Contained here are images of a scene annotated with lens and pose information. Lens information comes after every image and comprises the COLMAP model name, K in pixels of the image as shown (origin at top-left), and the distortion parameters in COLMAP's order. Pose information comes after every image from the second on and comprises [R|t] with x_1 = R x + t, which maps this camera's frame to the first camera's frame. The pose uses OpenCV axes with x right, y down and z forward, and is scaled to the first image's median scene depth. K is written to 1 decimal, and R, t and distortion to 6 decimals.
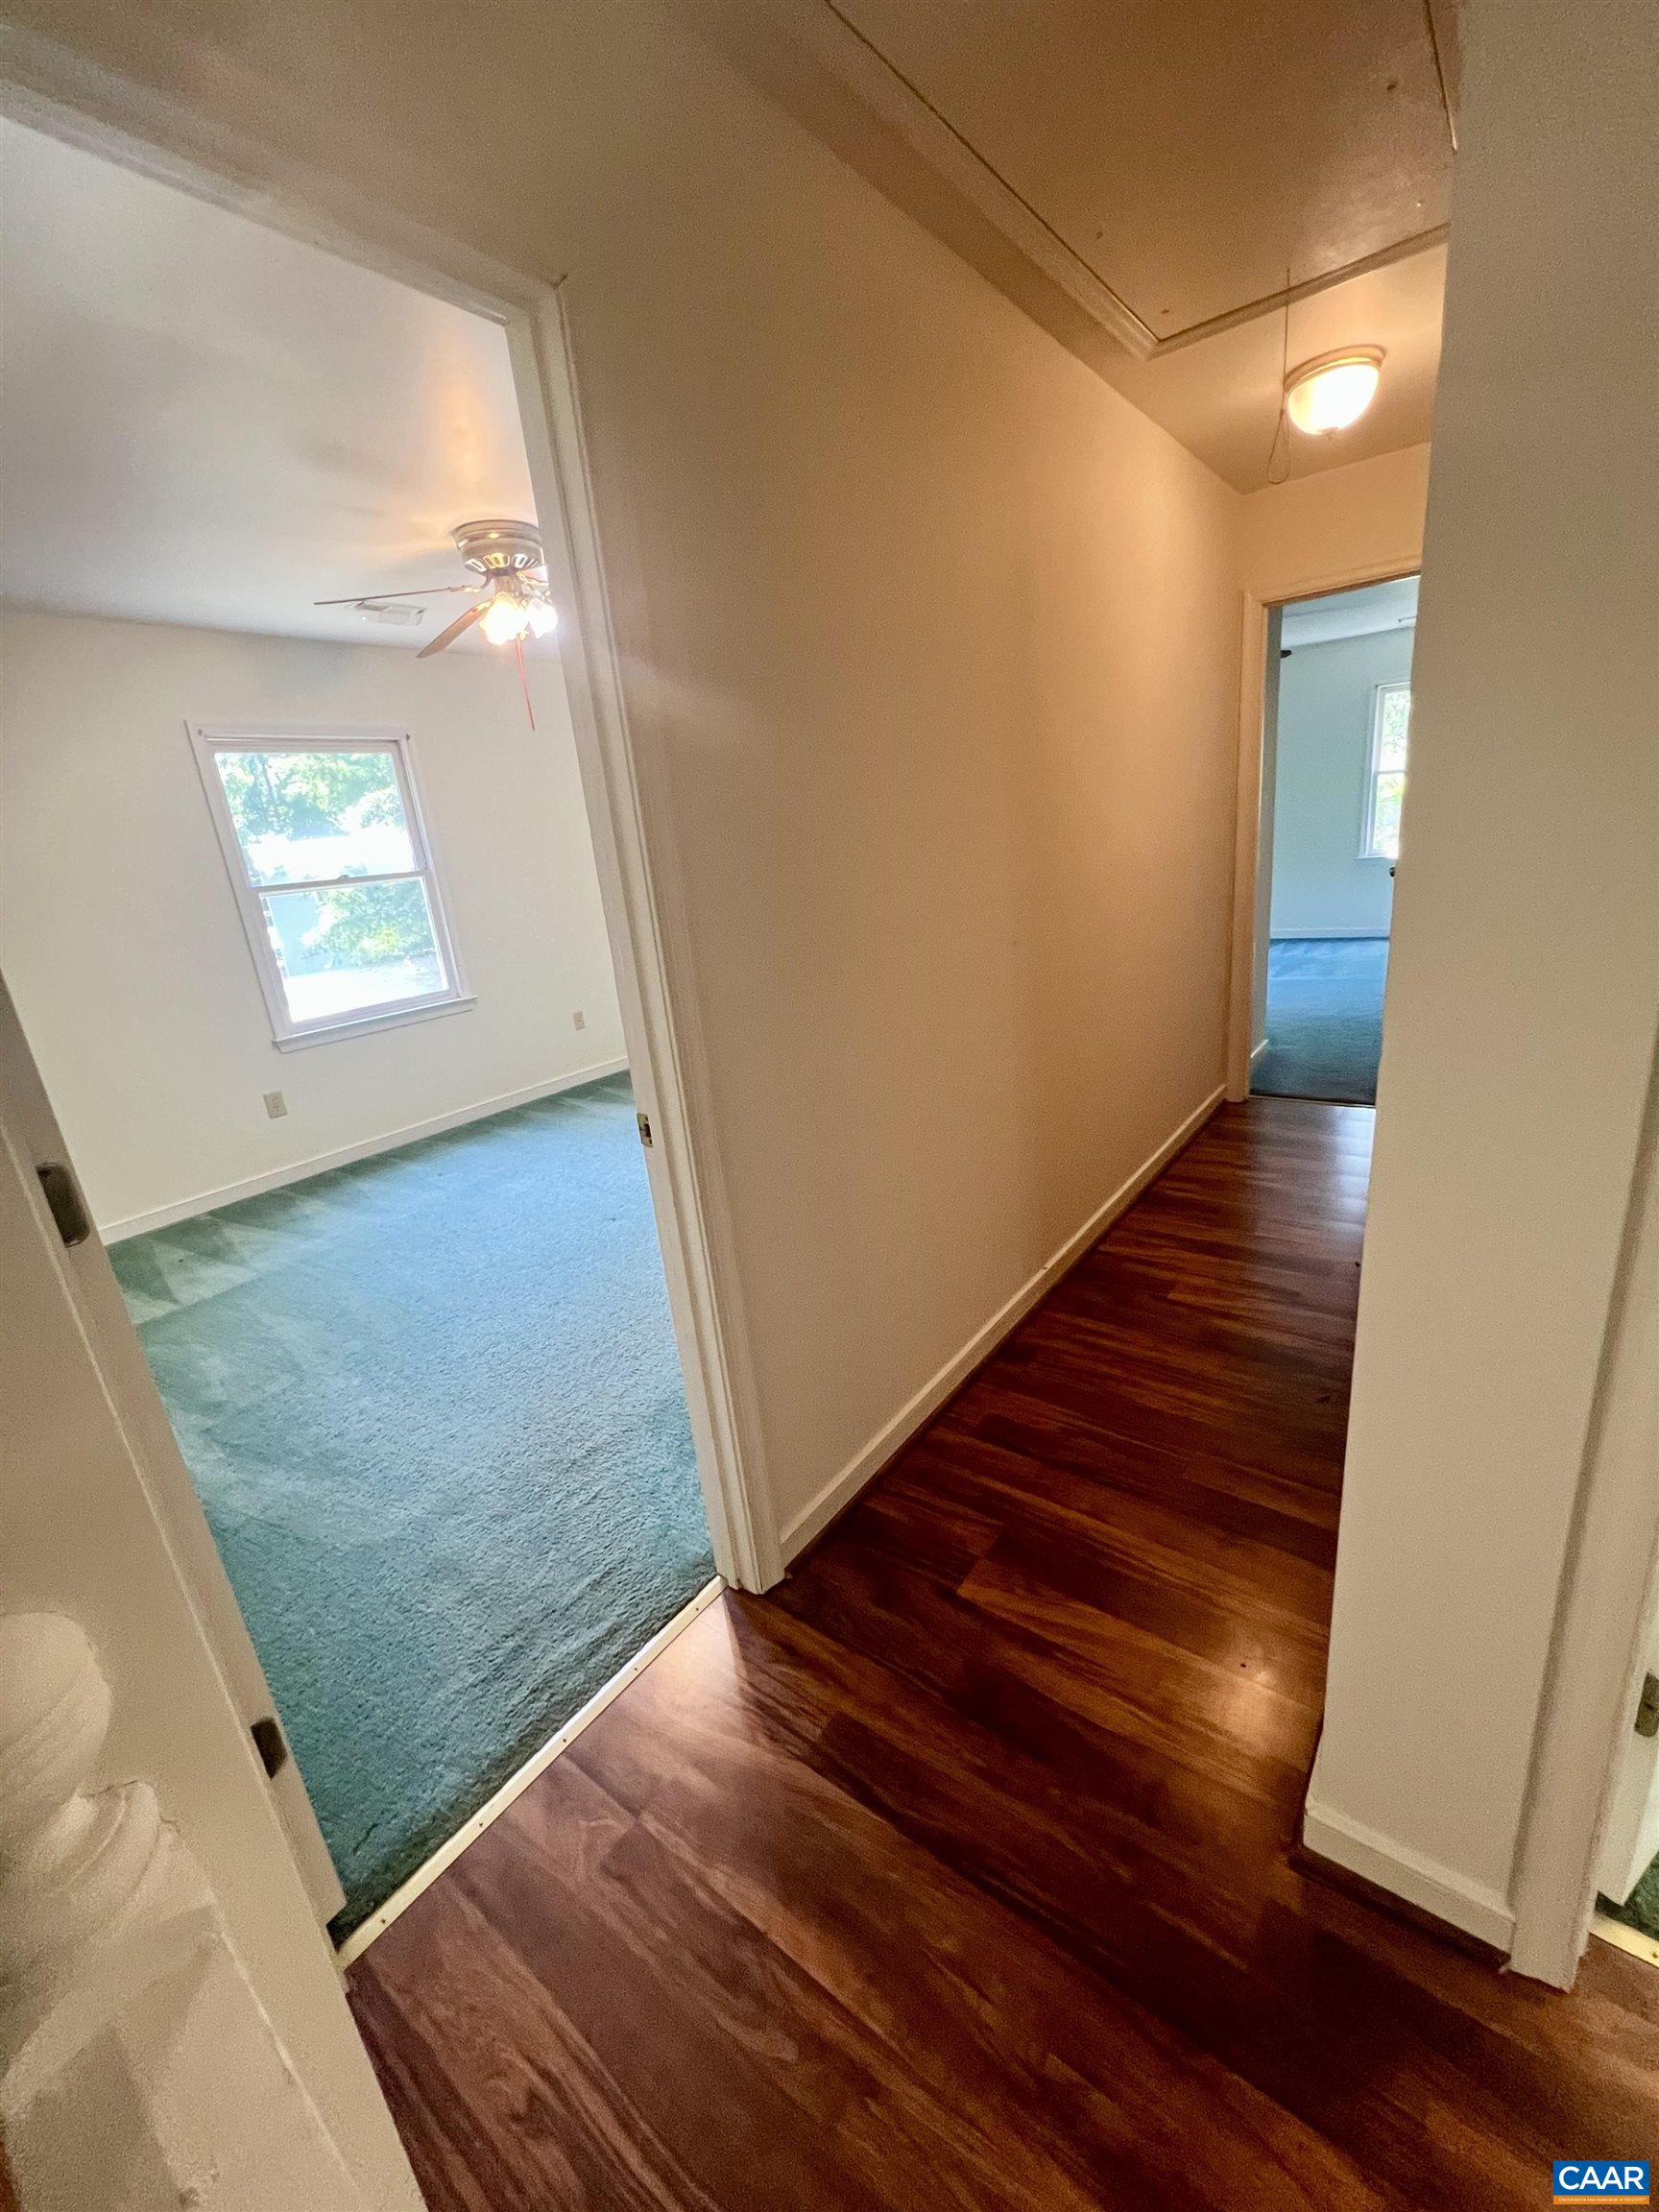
lens RADIAL K [[890.3, 0, 837.3], [0, 890.3, 1086.4], [0, 0, 1]] dist [0.002204, 0.001329]
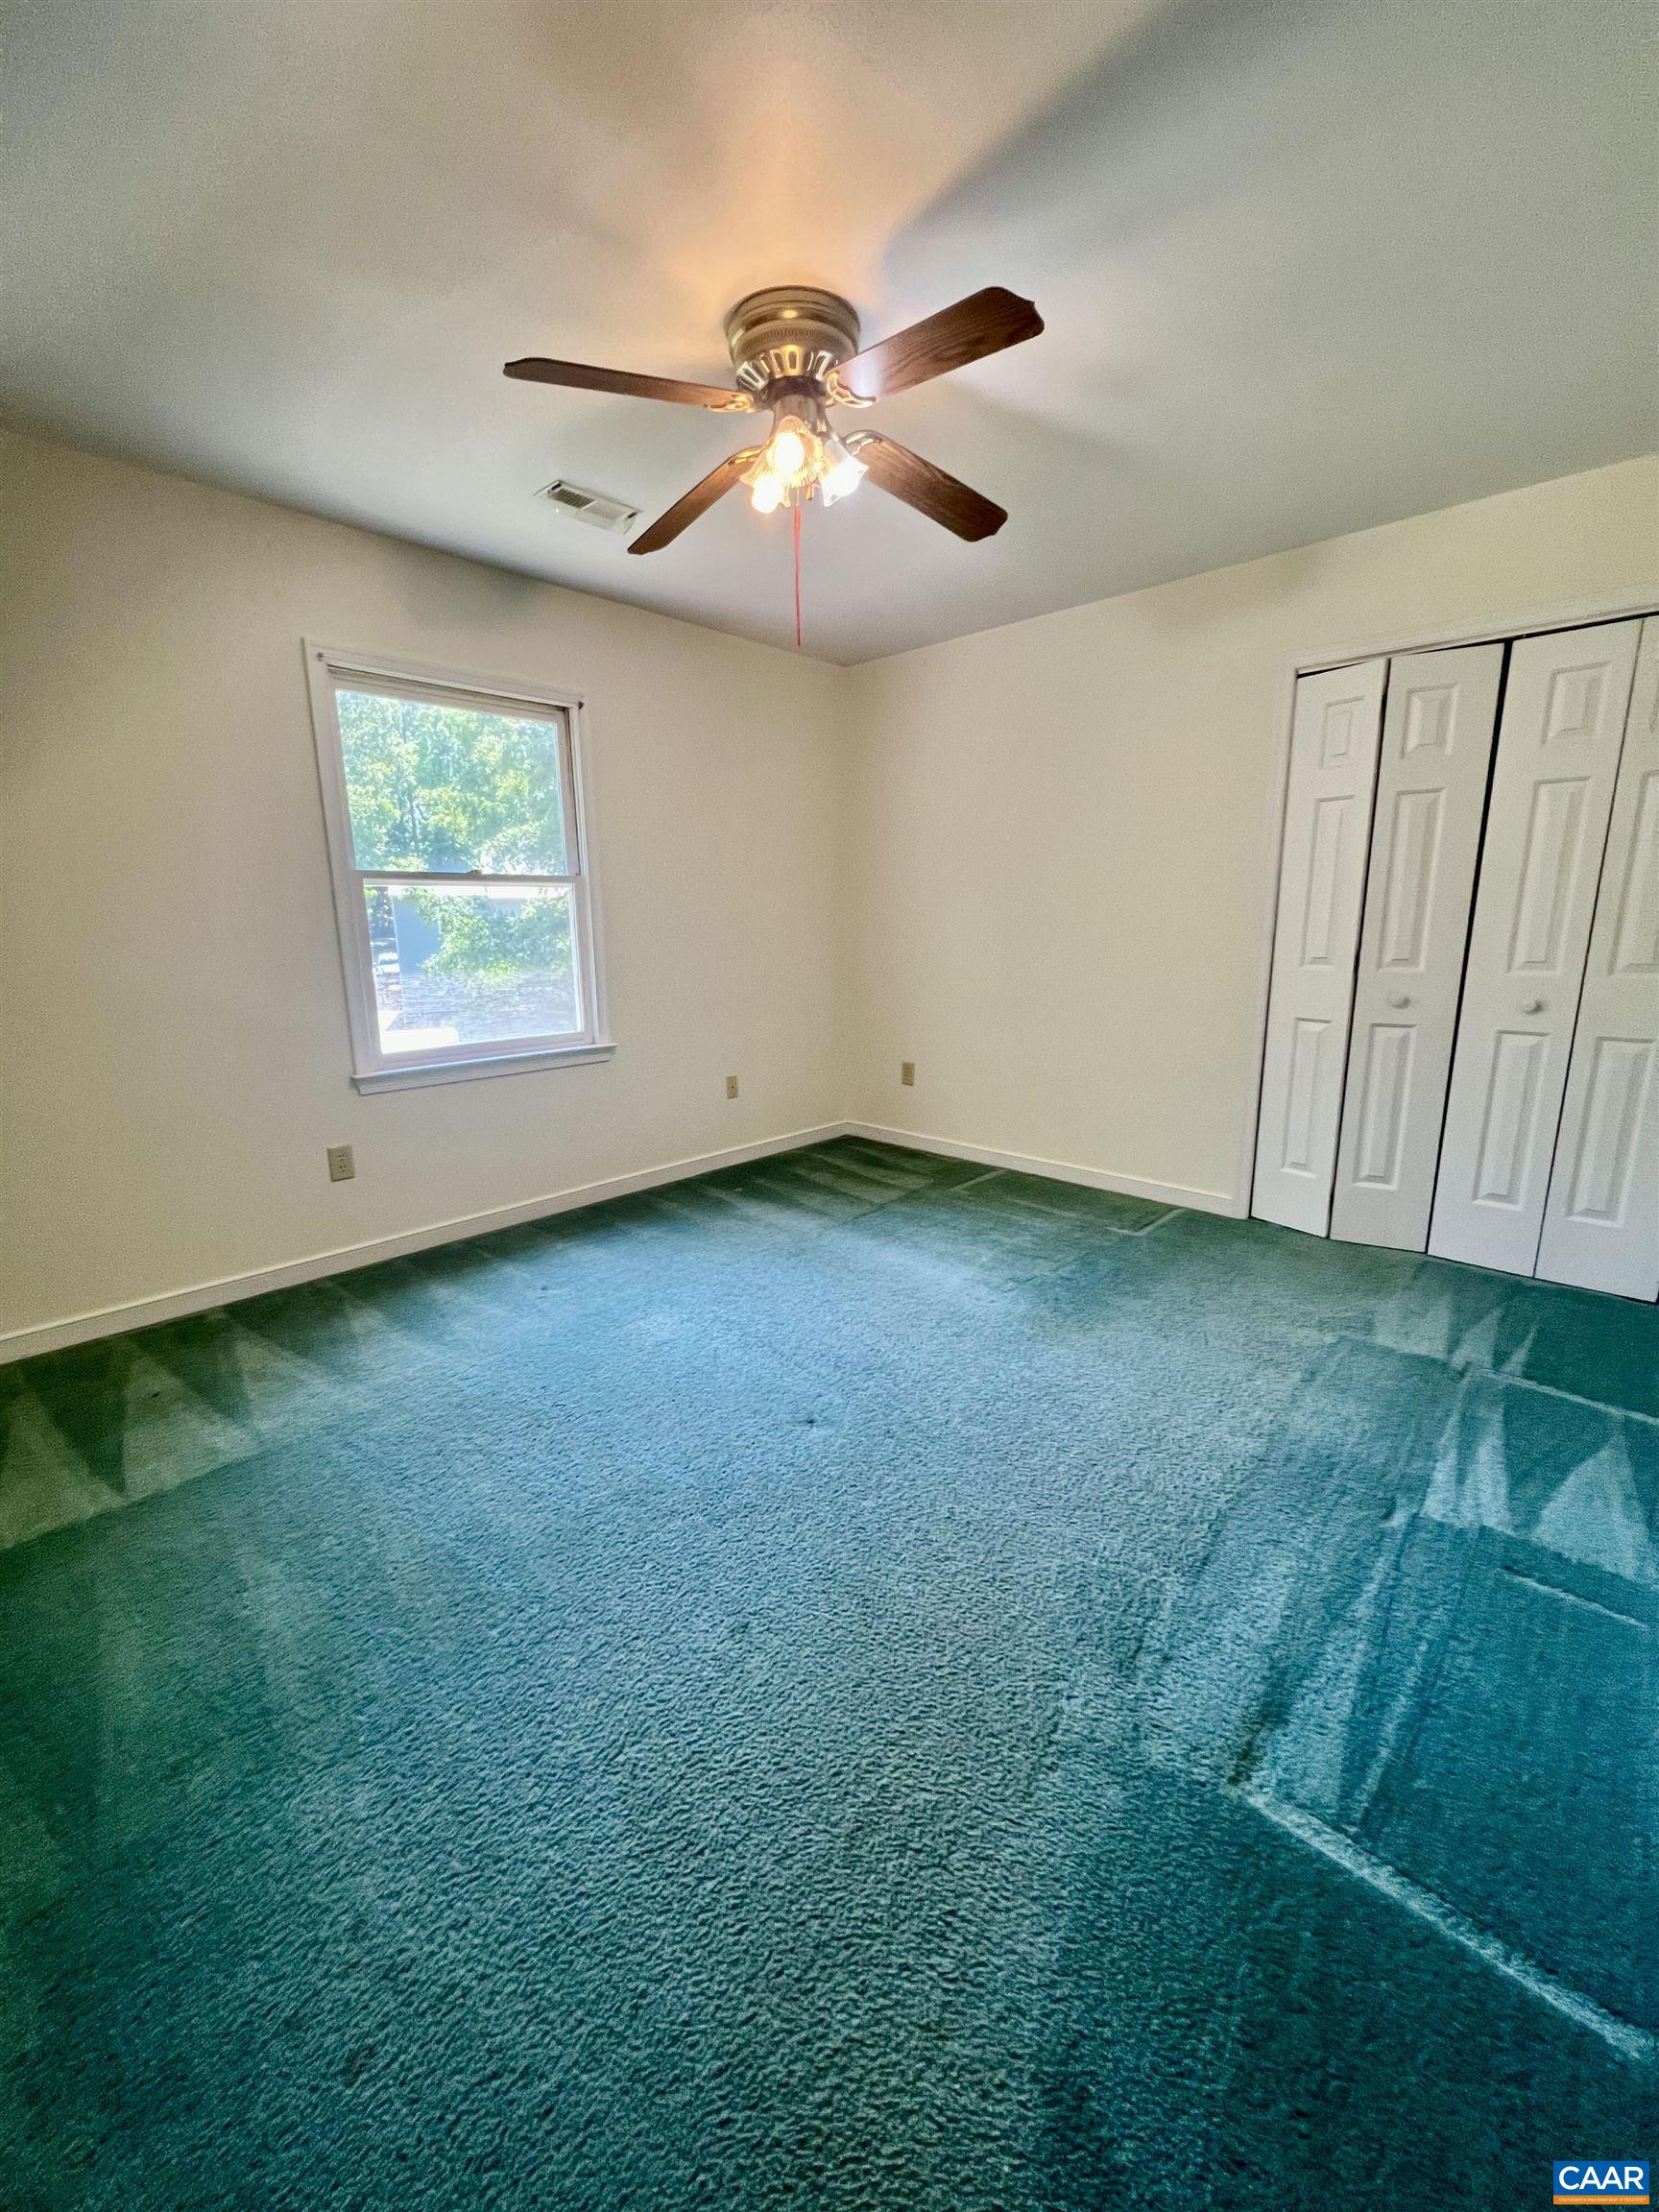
lens RADIAL K [[888.6, 0, 839.9], [0, 888.6, 1092.4], [0, 0, 1]] dist [0.000329, 0.000599]
pose [[0.990323, 0.107444, -0.087841, -0.182180], [-0.114026, 0.990741, -0.073687, -0.032866], [0.079110, 0.082990, 0.993405, 0.328859]]
